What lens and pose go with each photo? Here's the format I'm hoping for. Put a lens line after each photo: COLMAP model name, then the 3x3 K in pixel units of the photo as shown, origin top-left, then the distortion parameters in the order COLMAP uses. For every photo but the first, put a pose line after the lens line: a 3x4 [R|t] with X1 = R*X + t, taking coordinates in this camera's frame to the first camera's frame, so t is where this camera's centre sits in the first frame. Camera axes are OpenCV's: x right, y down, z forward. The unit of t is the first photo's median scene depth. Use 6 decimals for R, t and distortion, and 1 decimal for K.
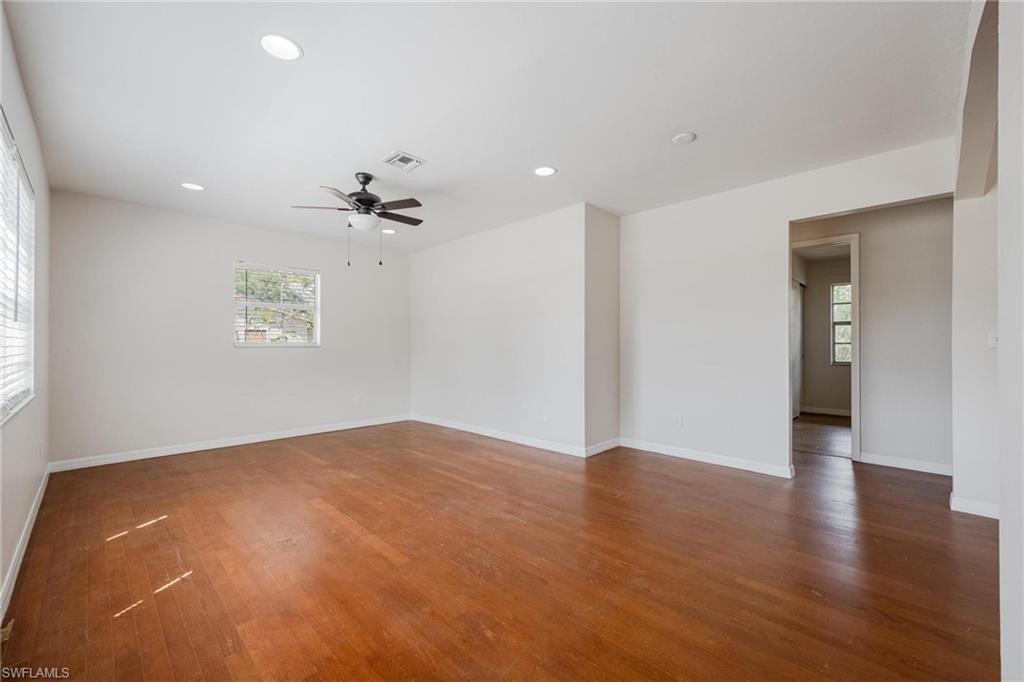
lens RADIAL K [[417.8, 0, 504.4], [0, 417.8, 336.6], [0, 0, 1]] dist [0.004049, 0.000122]
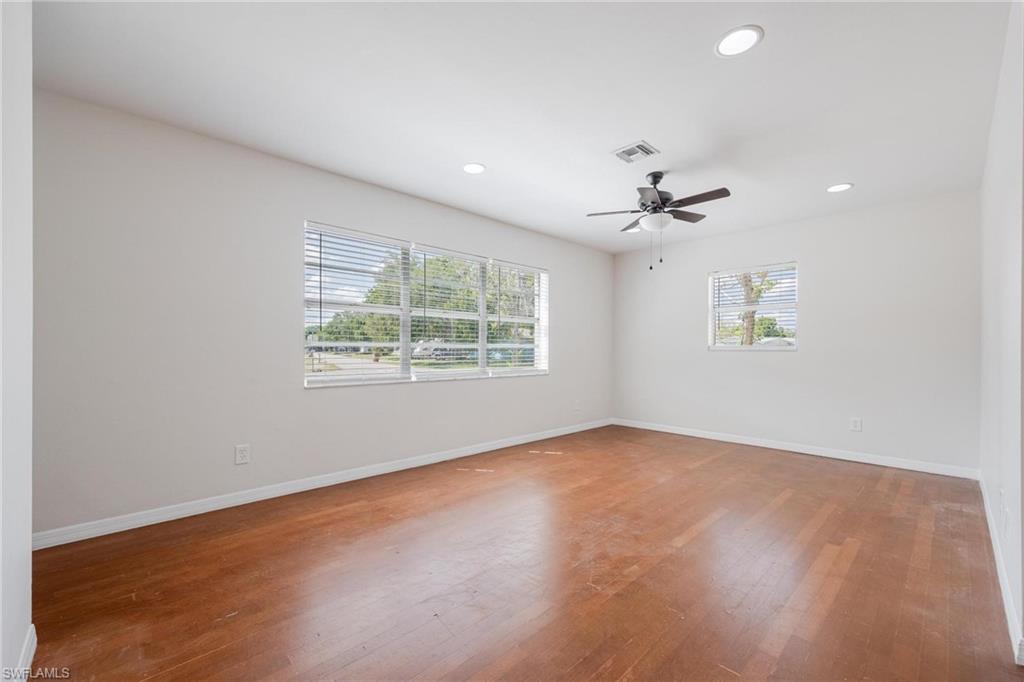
lens RADIAL K [[417.8, 0, 516.6], [0, 417.8, 346.3], [0, 0, 1]] dist [0.004049, 0.000122]
pose [[0.007400, -0.003321, -0.999967, 0.734771], [0.016991, 0.999851, -0.003195, 0.013594], [0.999828, -0.016966, 0.007456, 0.752500]]
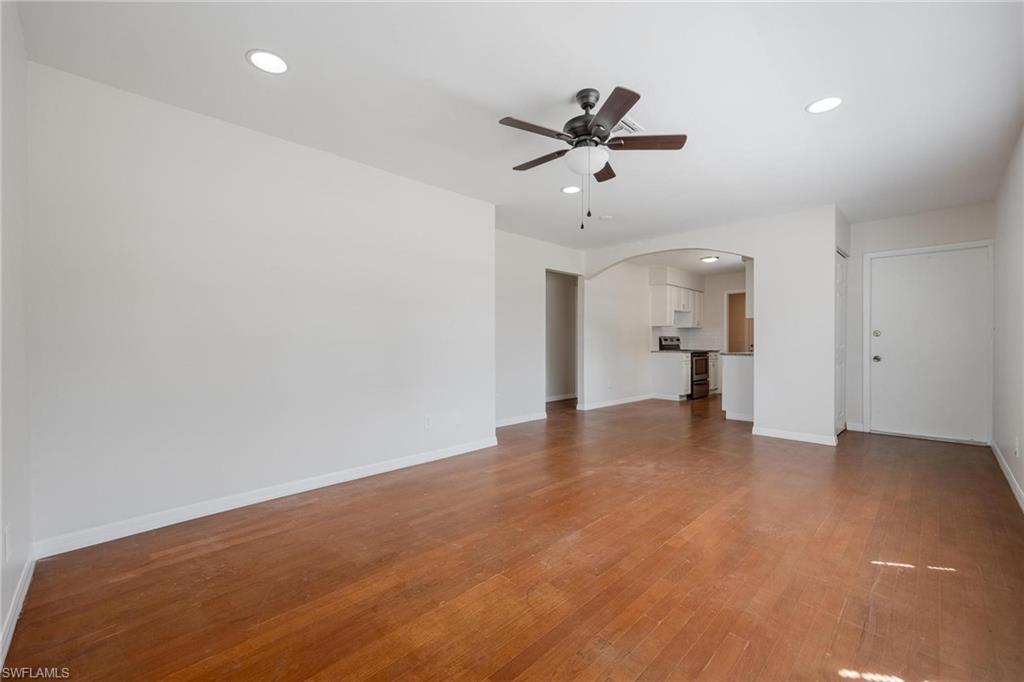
lens RADIAL K [[417.8, 0, 512.9], [0, 417.8, 346.1], [0, 0, 1]] dist [0.004049, 0.000122]
pose [[-0.002017, -0.002615, 0.999995, -1.184562], [-0.015338, 0.999879, 0.002583, 0.035713], [-0.999880, -0.015333, -0.002056, 1.271498]]
